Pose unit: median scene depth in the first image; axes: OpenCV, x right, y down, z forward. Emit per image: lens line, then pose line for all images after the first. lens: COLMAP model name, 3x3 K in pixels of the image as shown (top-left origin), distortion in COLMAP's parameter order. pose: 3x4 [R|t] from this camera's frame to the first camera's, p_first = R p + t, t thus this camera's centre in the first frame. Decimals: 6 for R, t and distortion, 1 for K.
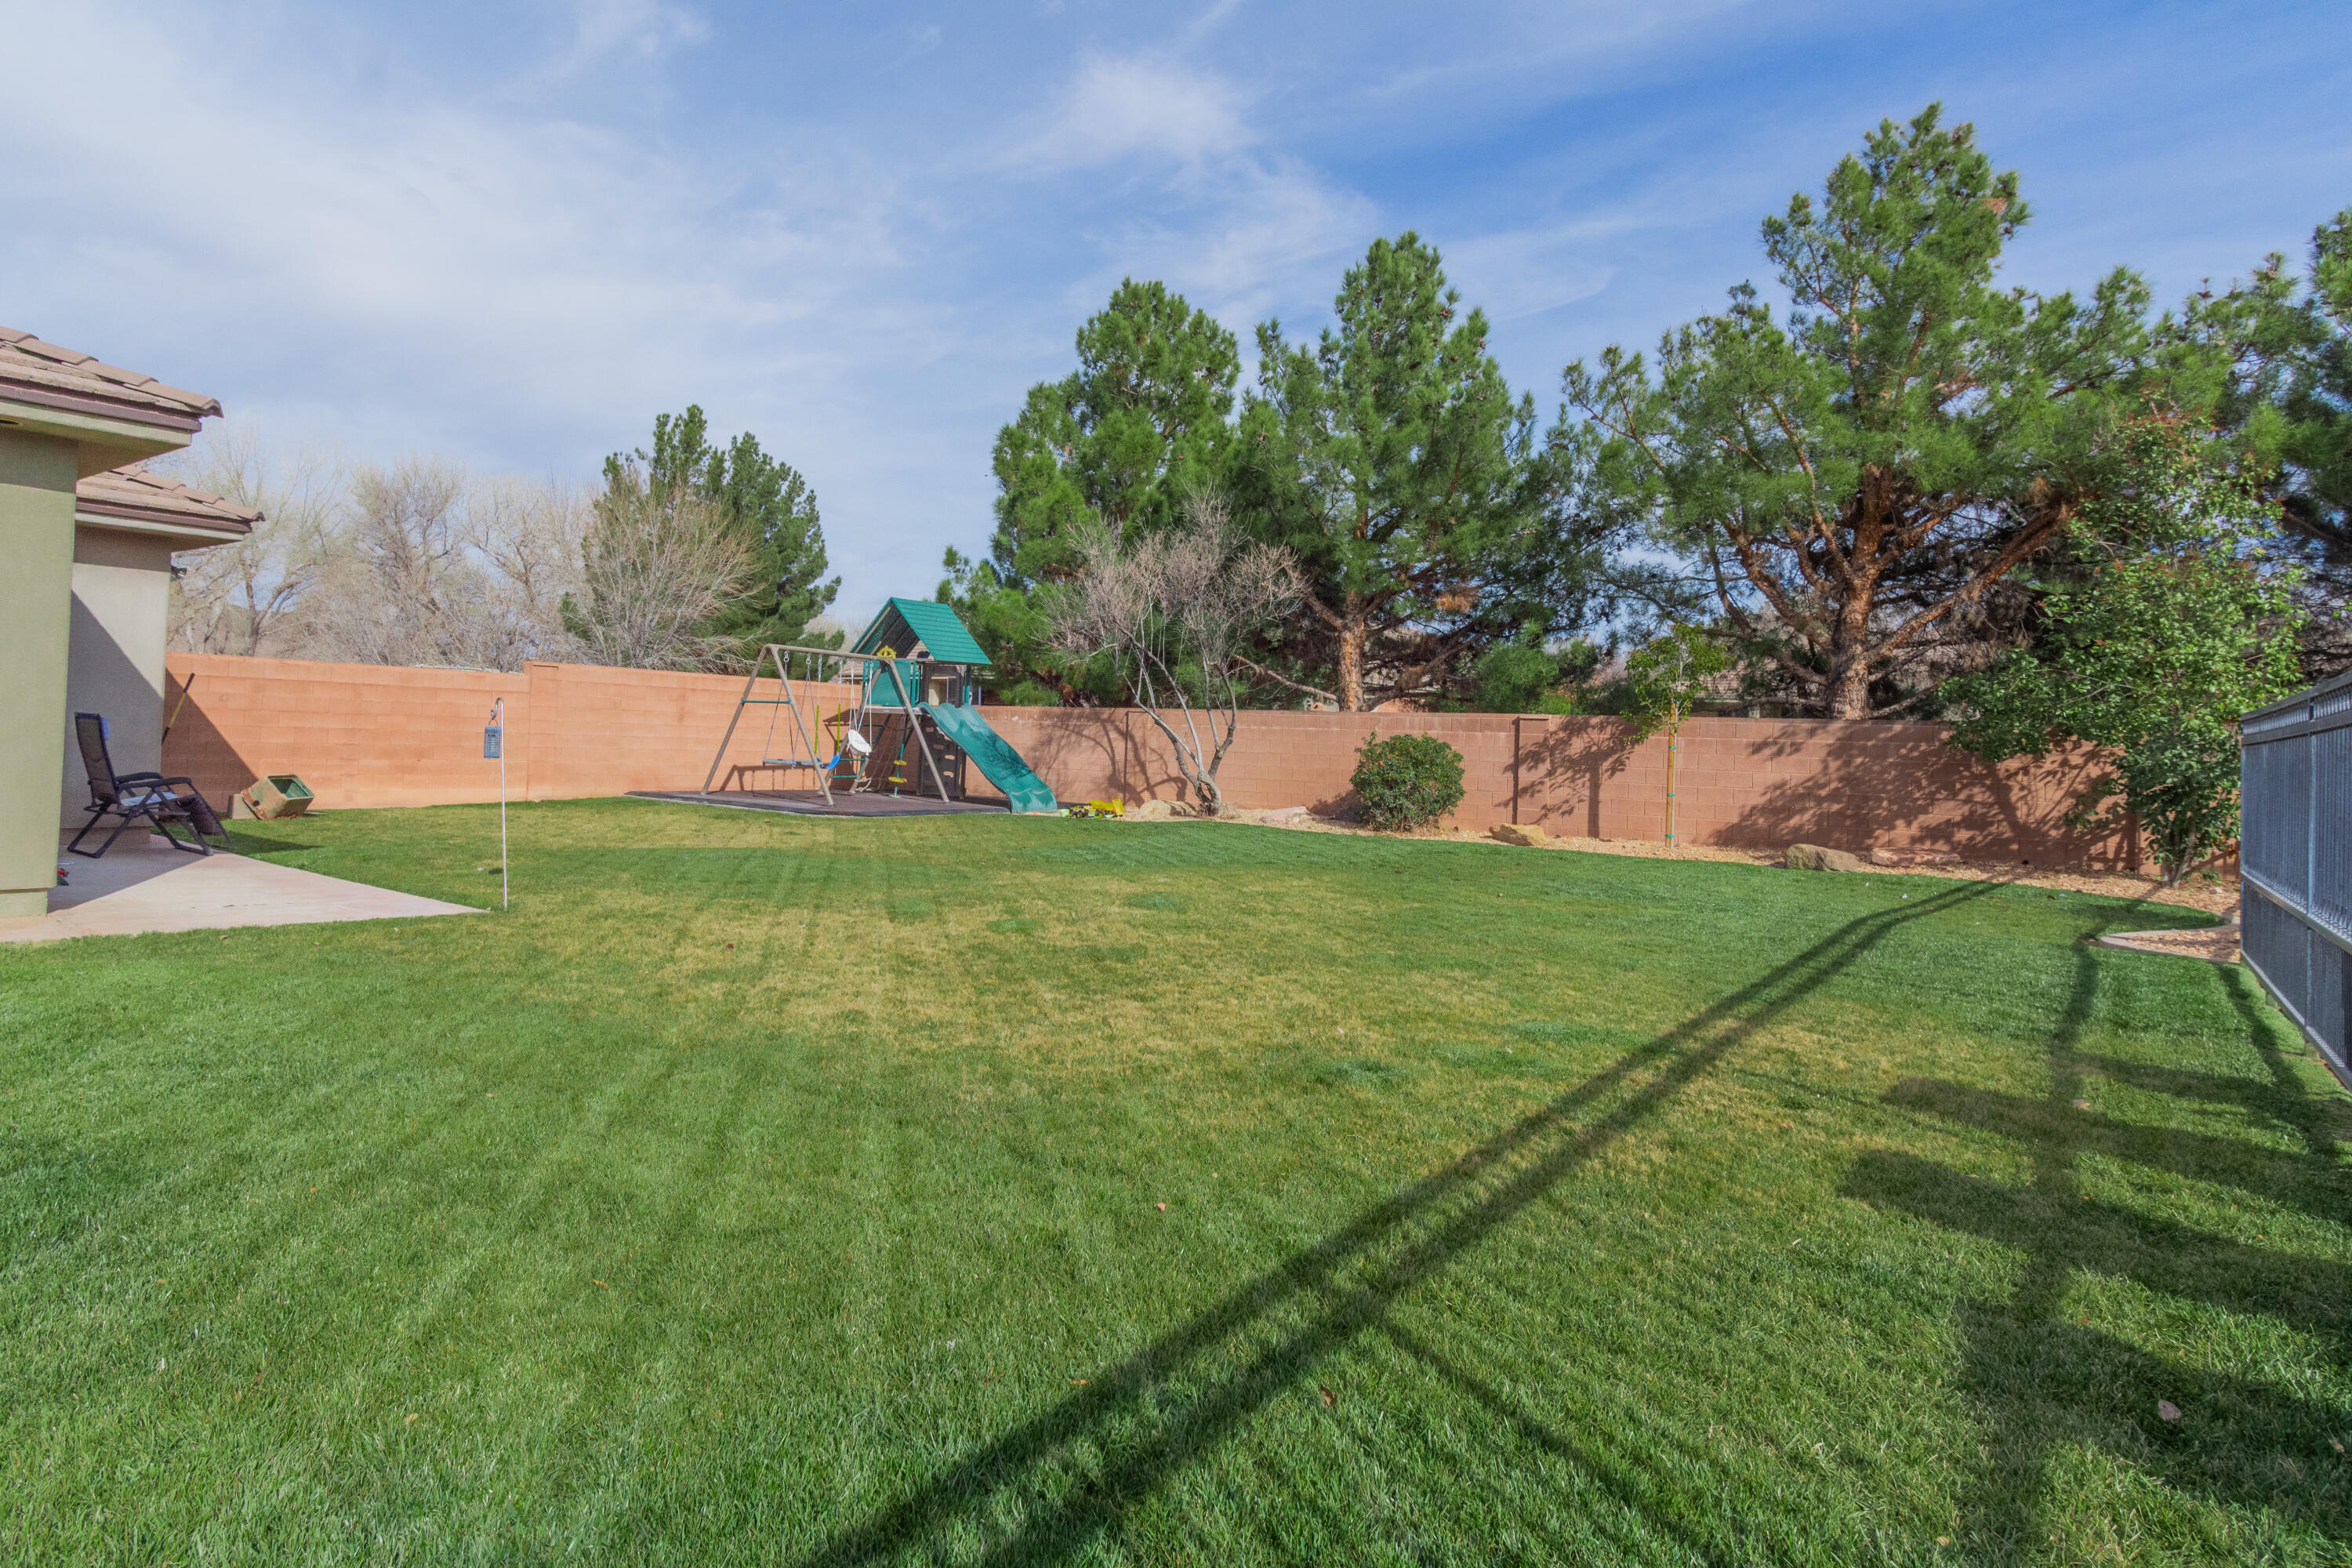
lens RADIAL K [[1227.8, 0, 1062.4], [0, 1227.8, 733.8], [0, 0, 1]] dist [0.002687, 0.000702]
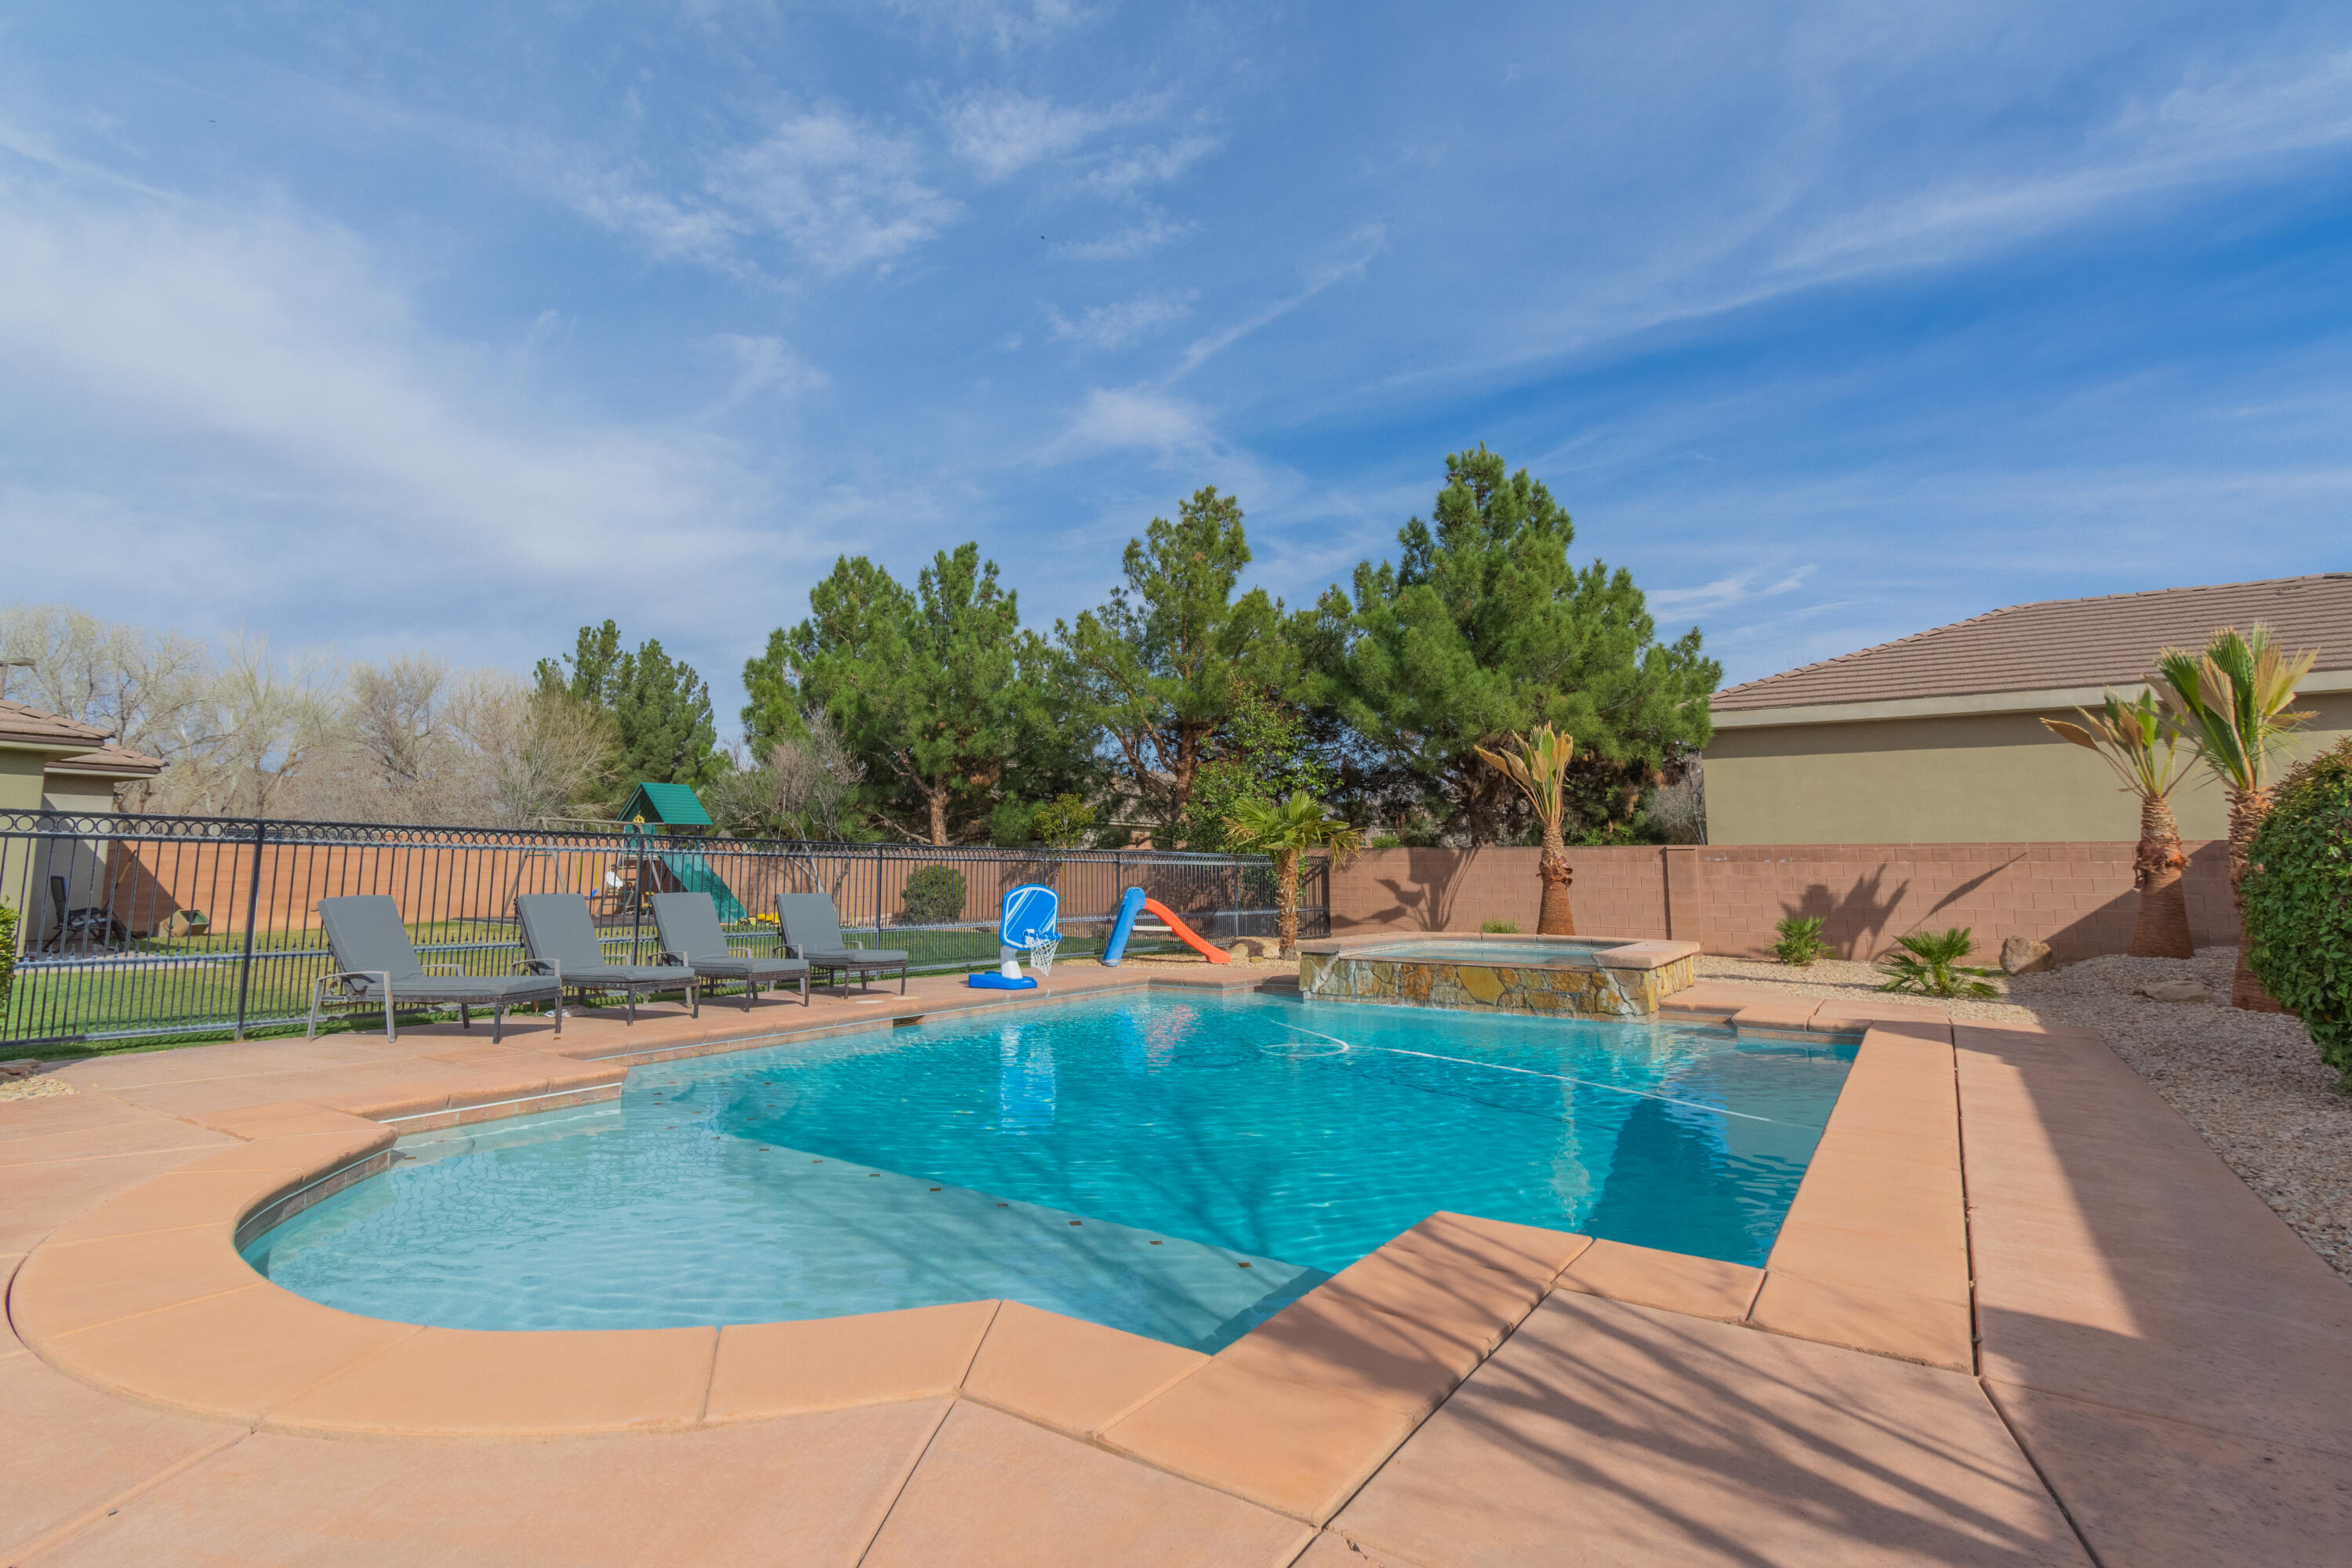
lens RADIAL K [[1158.7, 0, 1144.0], [0, 1158.7, 765.1], [0, 0, 1]] dist [0.002789, -0.000123]
pose [[0.998799, -0.025975, 0.041535, 0.494174], [0.029448, 0.995919, -0.085312, 0.008828], [-0.039150, 0.086433, 0.995488, -0.522003]]
